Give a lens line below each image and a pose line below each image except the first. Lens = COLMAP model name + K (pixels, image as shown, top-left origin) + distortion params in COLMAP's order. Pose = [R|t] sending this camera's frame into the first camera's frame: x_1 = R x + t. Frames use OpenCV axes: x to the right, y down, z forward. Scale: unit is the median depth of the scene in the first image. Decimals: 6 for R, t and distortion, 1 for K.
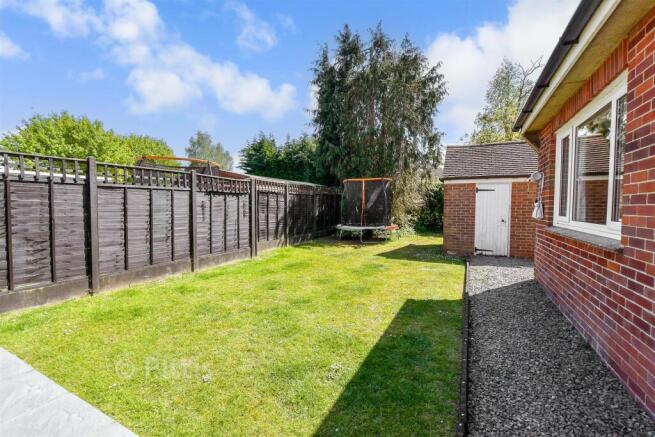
lens RADIAL K [[293.7, 0, 322.7], [0, 293.7, 216.5], [0, 0, 1]] dist [-0.010569, 0.001932]
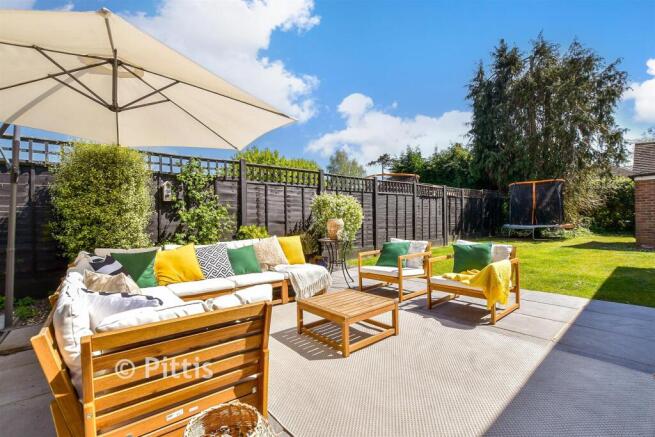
lens RADIAL K [[293.7, 0, 325.2], [0, 293.7, 217.6], [0, 0, 1]] dist [-0.010569, 0.001932]
pose [[0.924558, -0.016578, -0.380680, -0.143284], [0.004274, 0.999441, -0.033143, 0.033462], [0.381017, 0.029016, 0.924113, -0.250283]]
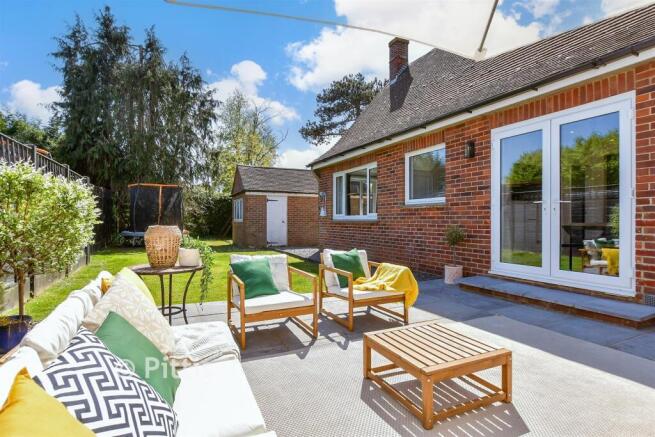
lens RADIAL K [[331.5, 0, 324.4], [0, 331.5, 219.9], [0, 0, 1]] dist [-0.004936, -0.000681]
pose [[0.608546, -0.005117, 0.793502, -0.366449], [0.029665, 0.999427, -0.016306, 0.024896], [-0.792964, 0.033462, 0.608349, -0.116976]]
